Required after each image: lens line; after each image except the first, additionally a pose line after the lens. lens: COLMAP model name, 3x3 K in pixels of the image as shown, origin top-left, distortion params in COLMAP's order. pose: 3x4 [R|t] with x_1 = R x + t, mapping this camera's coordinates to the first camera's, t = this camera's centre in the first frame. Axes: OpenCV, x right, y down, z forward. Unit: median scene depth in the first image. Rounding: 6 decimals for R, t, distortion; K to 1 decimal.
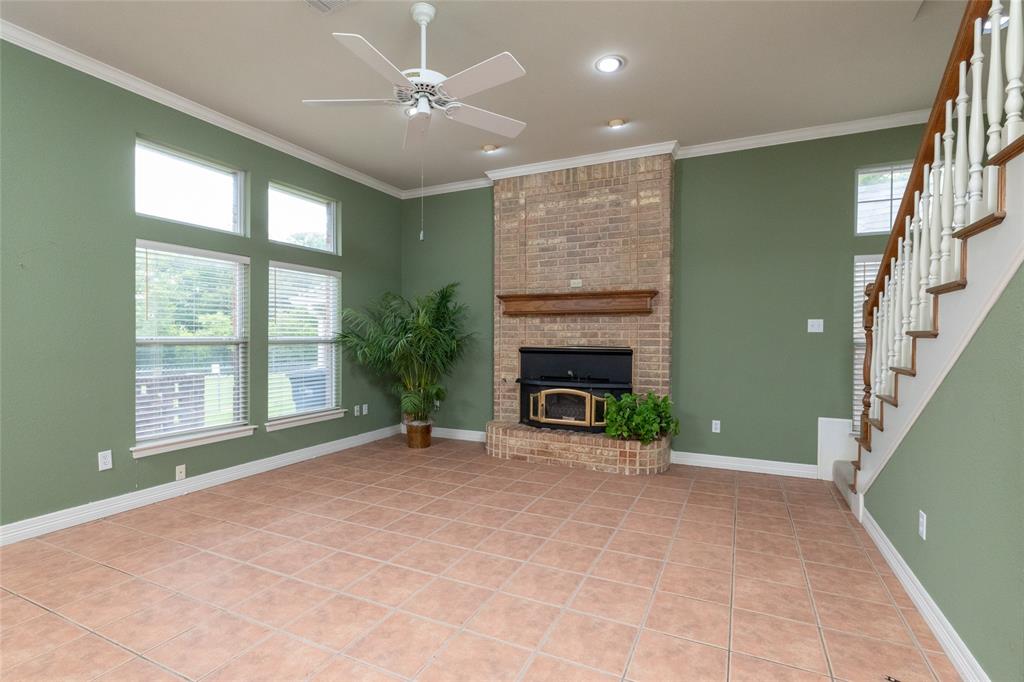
lens RADIAL K [[484.4, 0, 511.1], [0, 484.4, 342.3], [0, 0, 1]] dist [0.002823, -0.000220]
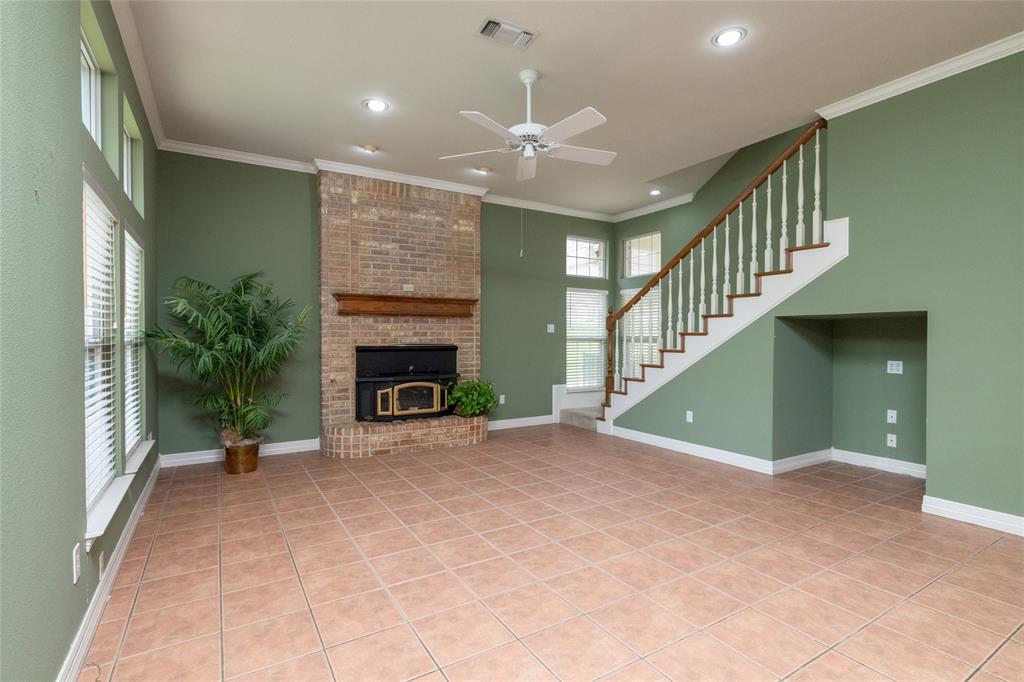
lens RADIAL K [[484.4, 0, 510.2], [0, 484.4, 342.0], [0, 0, 1]] dist [0.002823, -0.000220]
pose [[0.555044, -0.013968, 0.831704, -0.694029], [0.012164, 0.999888, 0.008675, -0.004074], [-0.831732, 0.005302, 0.555152, 0.193930]]
